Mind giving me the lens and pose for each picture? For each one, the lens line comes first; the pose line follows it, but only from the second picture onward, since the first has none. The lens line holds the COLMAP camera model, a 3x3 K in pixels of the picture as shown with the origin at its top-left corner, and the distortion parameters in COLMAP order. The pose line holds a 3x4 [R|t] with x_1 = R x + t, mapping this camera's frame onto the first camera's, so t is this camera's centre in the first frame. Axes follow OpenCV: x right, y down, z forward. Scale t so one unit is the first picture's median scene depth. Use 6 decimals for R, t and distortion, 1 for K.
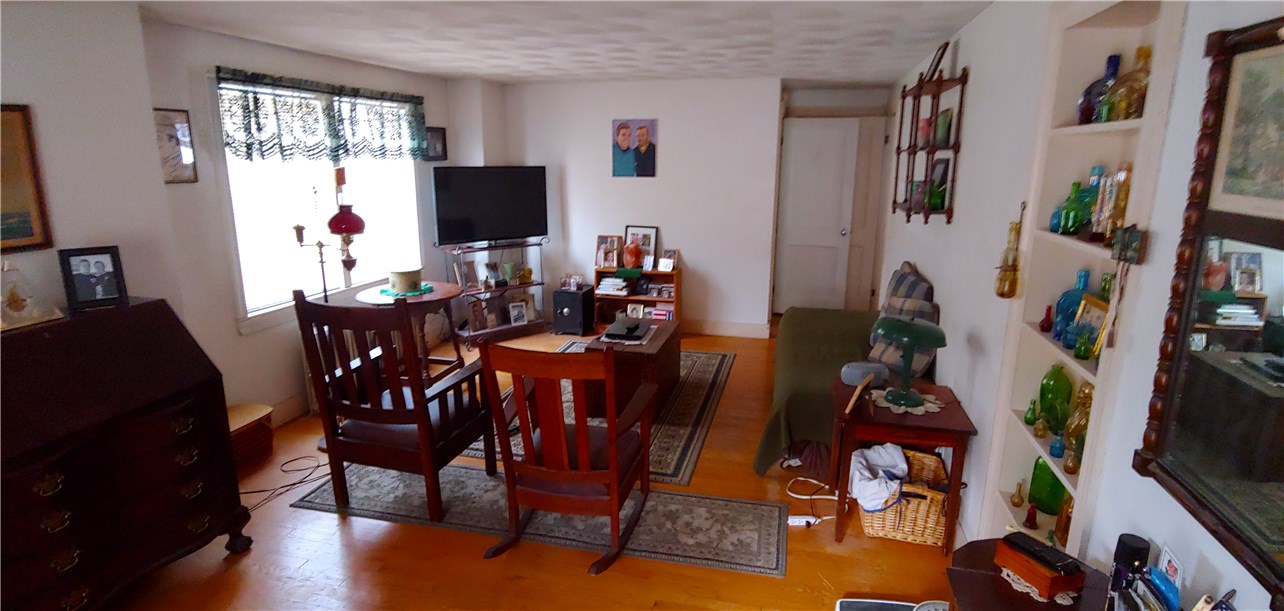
lens RADIAL K [[646.4, 0, 641.6], [0, 646.4, 302.0], [0, 0, 1]] dist [0.000065, -0.000066]
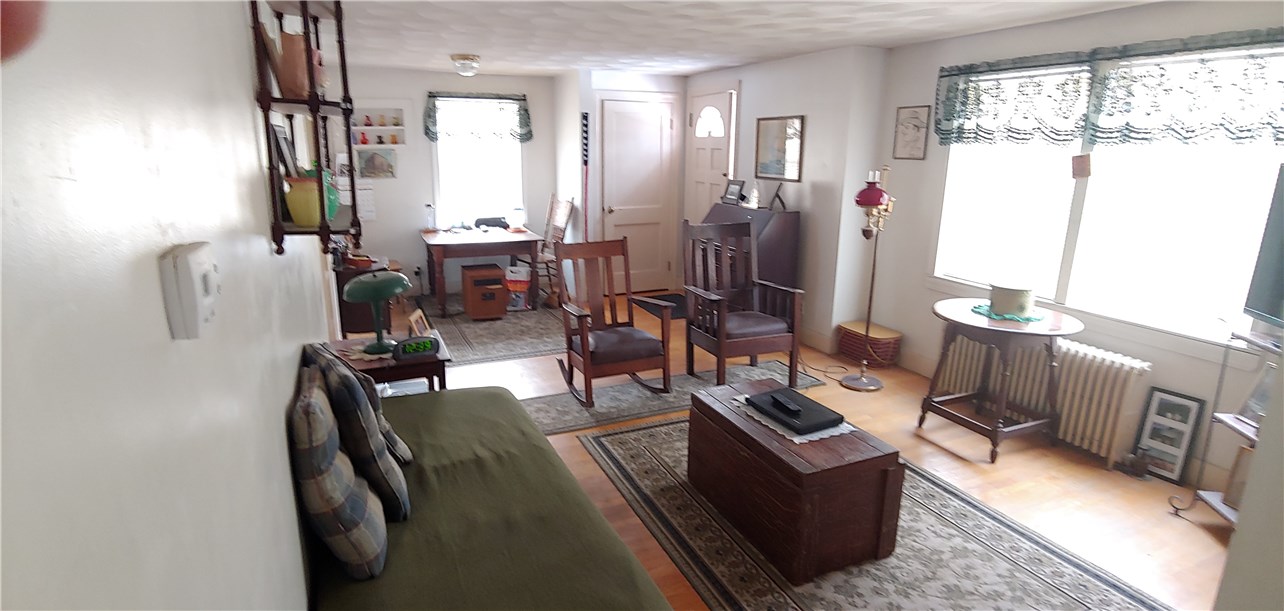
lens RADIAL K [[646.4, 0, 641.4], [0, 646.4, 314.1], [0, 0, 1]] dist [0.000065, -0.000066]
pose [[-0.787039, 0.142444, -0.600233, 0.537824], [-0.152256, 0.898026, 0.412756, -0.324301], [0.597819, 0.416245, -0.685093, 1.516708]]
